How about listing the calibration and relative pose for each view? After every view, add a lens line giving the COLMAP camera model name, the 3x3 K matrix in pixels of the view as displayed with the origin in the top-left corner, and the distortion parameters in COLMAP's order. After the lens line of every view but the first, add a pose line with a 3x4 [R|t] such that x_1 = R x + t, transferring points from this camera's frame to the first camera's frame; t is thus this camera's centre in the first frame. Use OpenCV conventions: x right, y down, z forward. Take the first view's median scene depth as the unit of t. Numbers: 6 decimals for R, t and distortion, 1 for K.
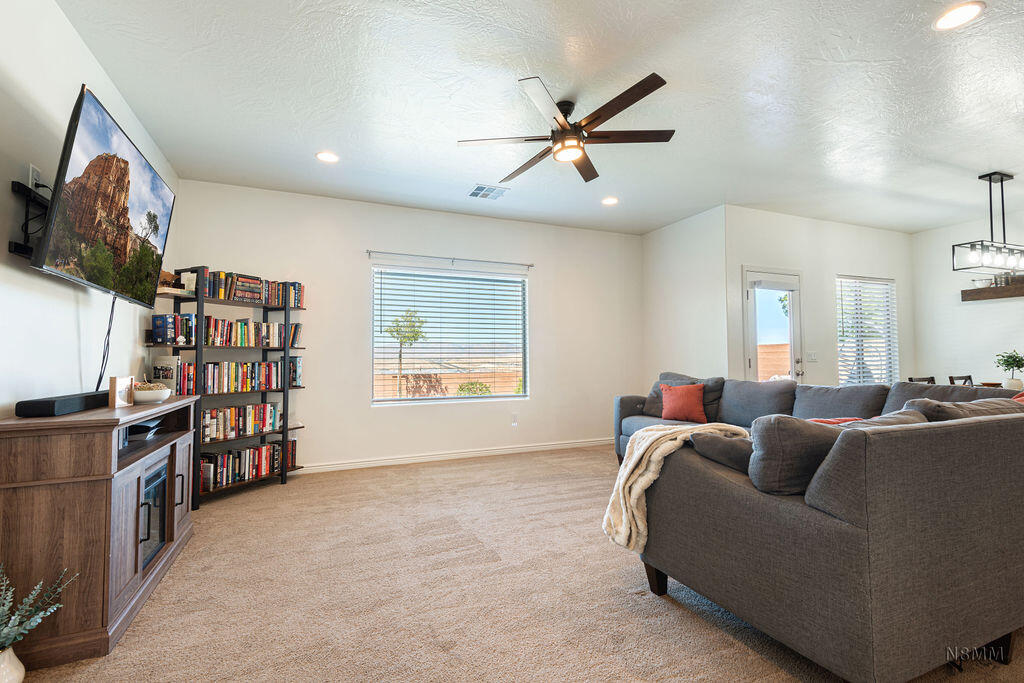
lens RADIAL K [[457.7, 0, 514.0], [0, 457.7, 347.5], [0, 0, 1]] dist [0.001546, 0.000128]
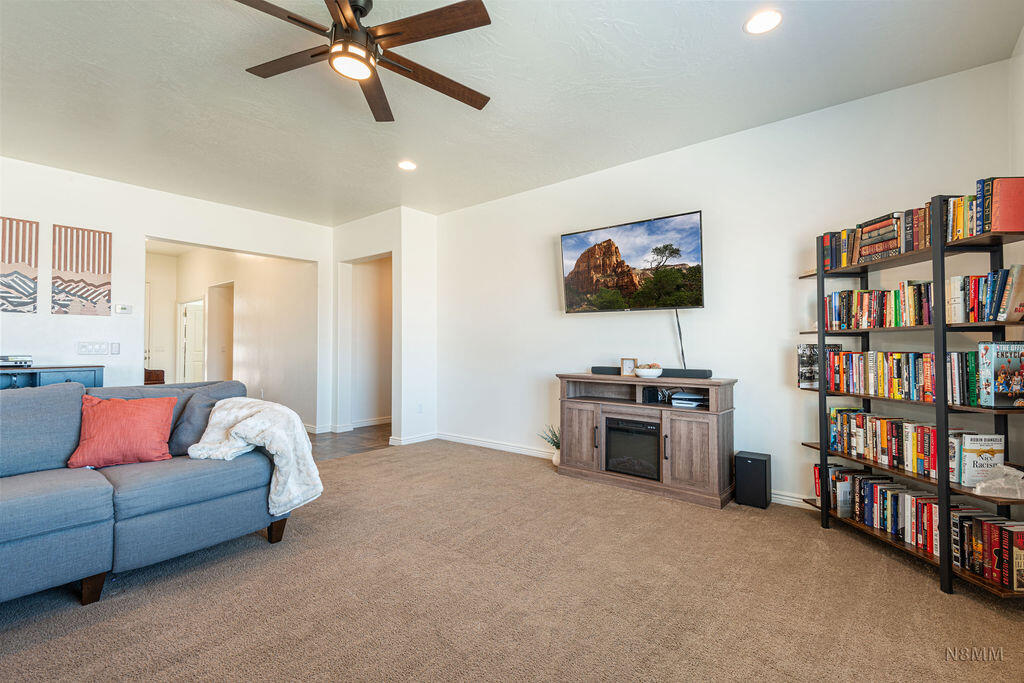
lens RADIAL K [[457.7, 0, 514.0], [0, 457.7, 347.5], [0, 0, 1]] dist [0.001546, 0.000128]
pose [[-0.887181, 0.006744, -0.461372, 0.170126], [0.020002, 0.999515, -0.023852, 0.029743], [0.460987, -0.030389, -0.886886, 1.307069]]
